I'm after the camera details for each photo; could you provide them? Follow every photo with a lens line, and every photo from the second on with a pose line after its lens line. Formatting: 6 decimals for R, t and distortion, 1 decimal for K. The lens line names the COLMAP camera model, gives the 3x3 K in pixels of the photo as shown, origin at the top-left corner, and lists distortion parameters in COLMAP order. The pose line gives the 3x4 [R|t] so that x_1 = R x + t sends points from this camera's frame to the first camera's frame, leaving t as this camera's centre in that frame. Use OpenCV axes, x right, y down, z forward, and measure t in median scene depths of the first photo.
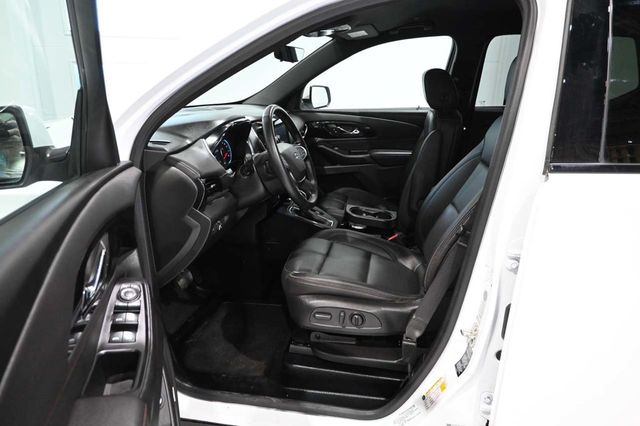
lens RADIAL K [[438.3, 0, 319.4], [0, 438.3, 213.6], [0, 0, 1]] dist [-0.006909, 0.003170]
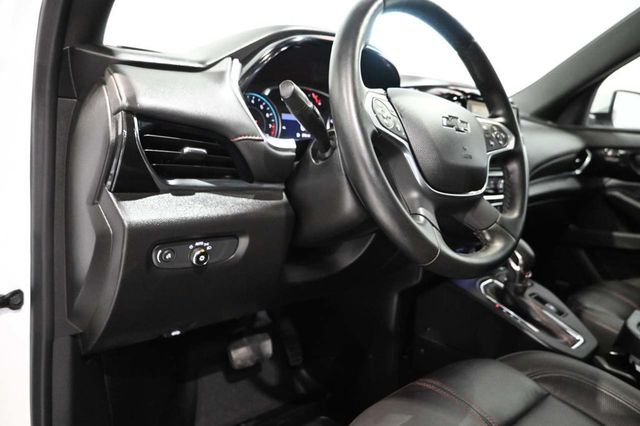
lens RADIAL K [[438.3, 0, 319.7], [0, 438.3, 210.5], [0, 0, 1]] dist [-0.006909, 0.003170]
pose [[0.778456, 0.158818, -0.607275, 0.052650], [-0.252578, 0.964937, -0.071420, -0.005130], [0.574640, 0.208982, 0.791275, 0.382092]]
